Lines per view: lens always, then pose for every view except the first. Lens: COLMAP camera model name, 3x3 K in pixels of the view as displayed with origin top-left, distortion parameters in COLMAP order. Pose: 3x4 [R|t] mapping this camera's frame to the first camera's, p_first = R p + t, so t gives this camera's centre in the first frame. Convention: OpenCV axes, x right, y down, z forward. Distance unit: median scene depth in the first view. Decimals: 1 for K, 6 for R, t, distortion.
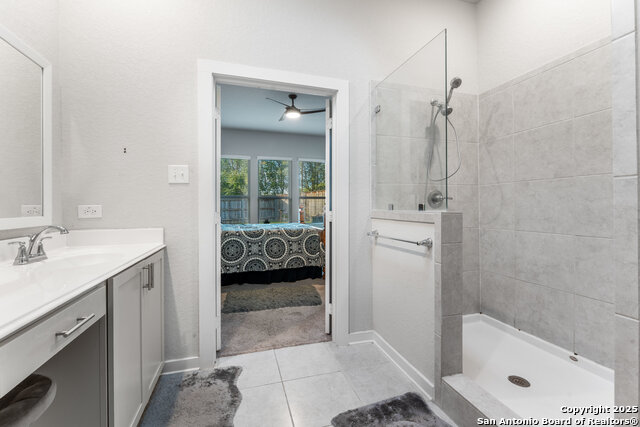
lens RADIAL K [[259.4, 0, 321.8], [0, 259.4, 206.8], [0, 0, 1]] dist [-0.000219, -0.000018]
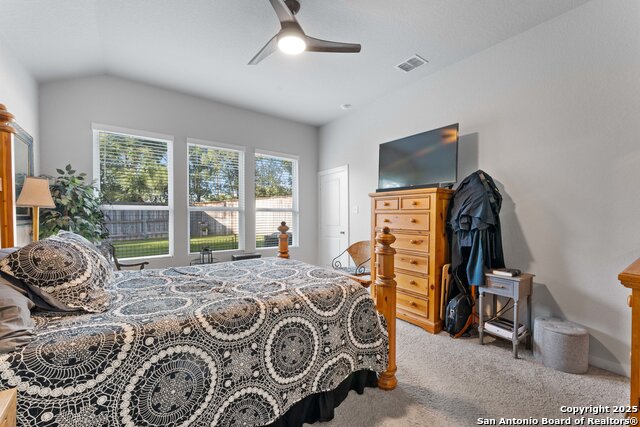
lens RADIAL K [[256.4, 0, 320.0], [0, 256.4, 213.5], [0, 0, 1]] dist [0.000790, 0.000176]
pose [[0.946887, -0.000105, 0.321565, -0.258784], [0.001940, 0.999984, -0.005386, -0.040610], [-0.321560, 0.005723, 0.946872, 0.610547]]
